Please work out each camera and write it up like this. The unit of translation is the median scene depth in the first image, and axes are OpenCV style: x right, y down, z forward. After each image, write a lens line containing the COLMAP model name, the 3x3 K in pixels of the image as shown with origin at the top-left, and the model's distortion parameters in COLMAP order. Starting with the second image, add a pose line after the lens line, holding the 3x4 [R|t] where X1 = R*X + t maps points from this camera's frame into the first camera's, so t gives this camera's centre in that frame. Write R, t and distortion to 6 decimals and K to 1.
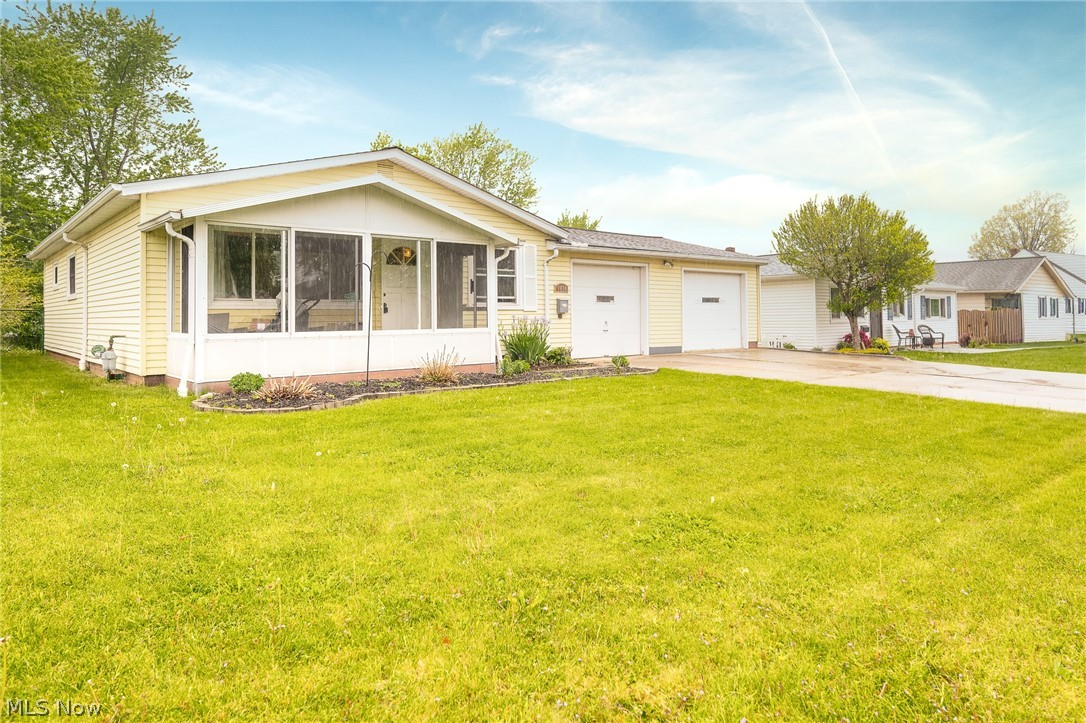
lens RADIAL K [[702.9, 0, 543.1], [0, 702.9, 297.9], [0, 0, 1]] dist [0.030724, 0.000390]
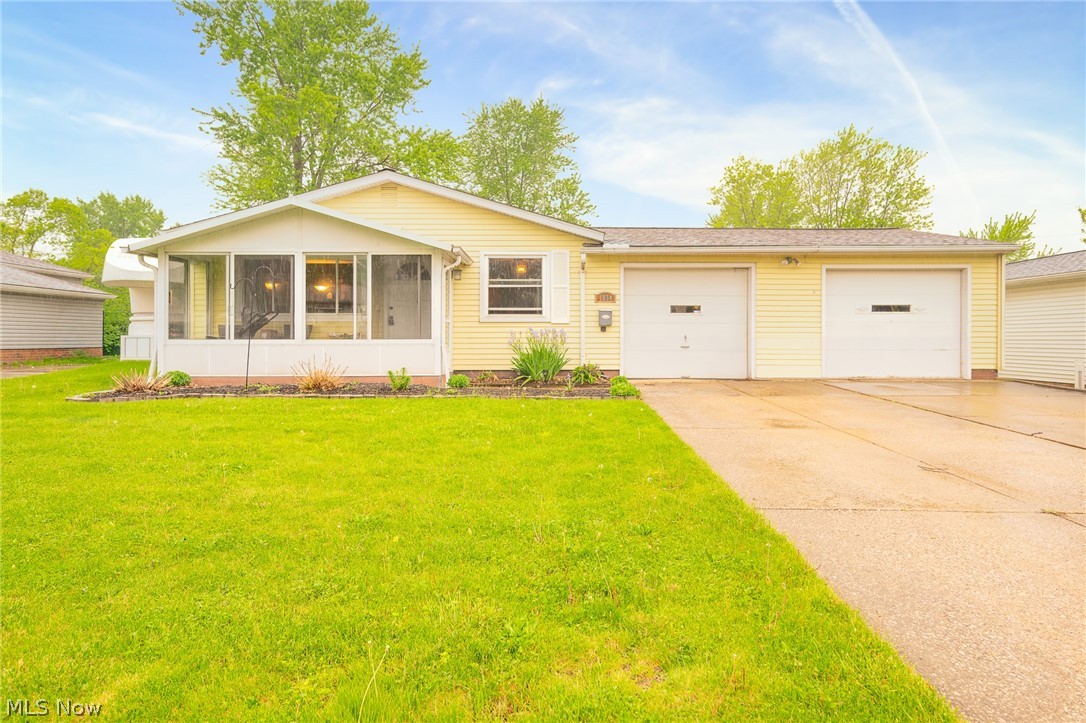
lens RADIAL K [[623.0, 0, 543.3], [0, 623.0, 337.7], [0, 0, 1]] dist [0.000058, -0.000121]
pose [[0.753047, 0.008870, -0.657907, 0.486894], [0.011355, 0.999585, 0.026474, 0.015100], [0.657869, -0.027407, 0.752634, 0.364261]]
